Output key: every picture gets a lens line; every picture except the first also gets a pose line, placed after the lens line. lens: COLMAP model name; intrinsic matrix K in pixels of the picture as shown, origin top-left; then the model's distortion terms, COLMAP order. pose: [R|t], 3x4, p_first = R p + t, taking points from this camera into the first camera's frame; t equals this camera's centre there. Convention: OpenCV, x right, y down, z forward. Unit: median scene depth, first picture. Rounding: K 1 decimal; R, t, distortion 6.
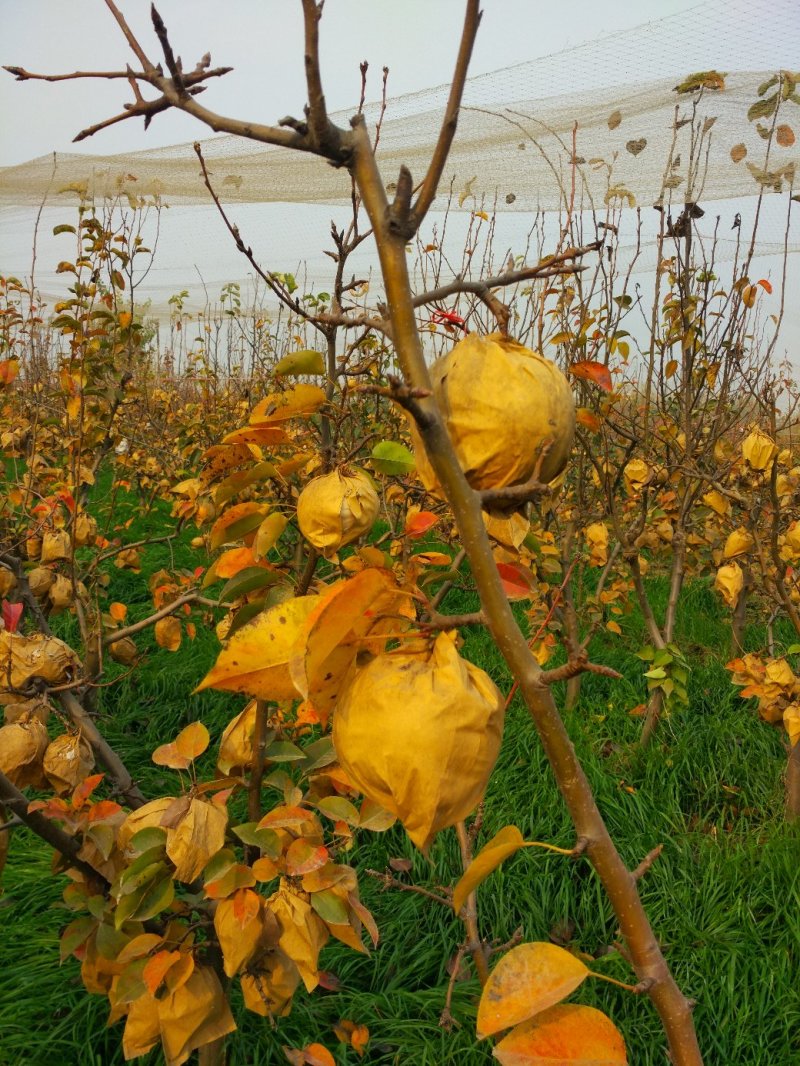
lens RADIAL K [[942.5, 0, 400.0], [0, 942.5, 533.0], [0, 0, 1]] dist [0.127892, -0.398548]
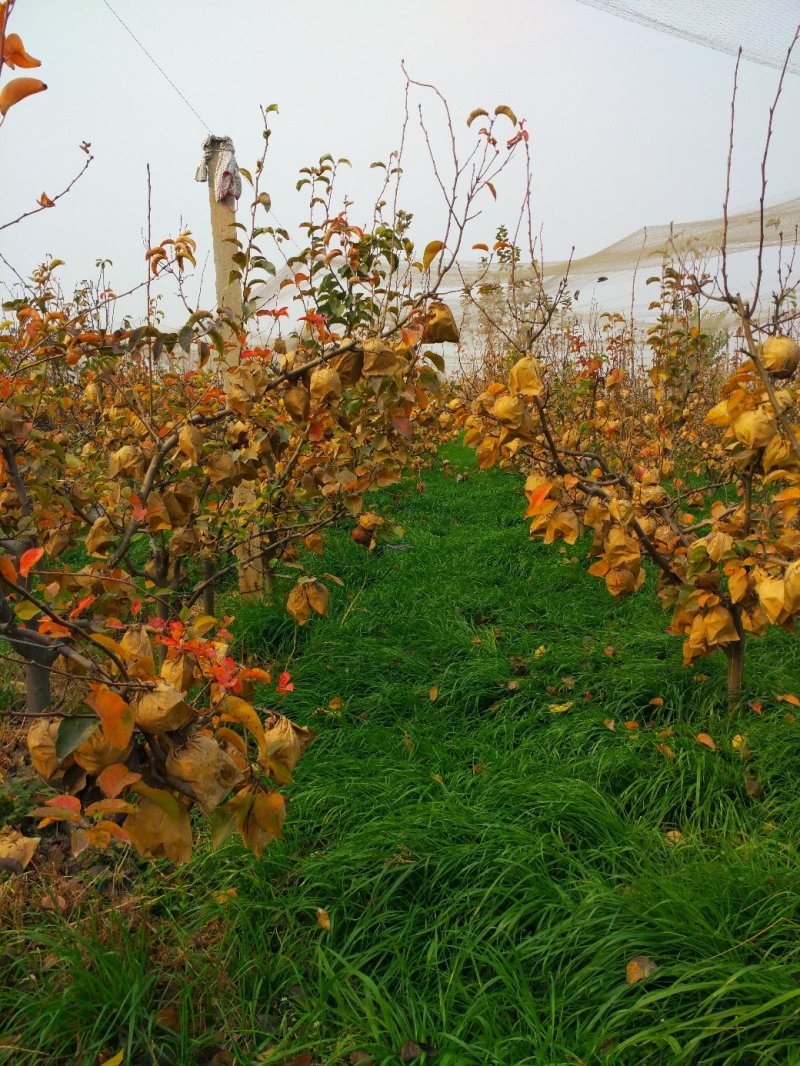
lens RADIAL K [[942.5, 0, 400.0], [0, 942.5, 533.0], [0, 0, 1]] dist [0.127892, -0.398548]
pose [[0.833663, -0.005305, -0.552248, 0.156640], [-0.000197, 0.999951, -0.009904, 0.107050], [0.552274, 0.008365, 0.833621, -0.516940]]
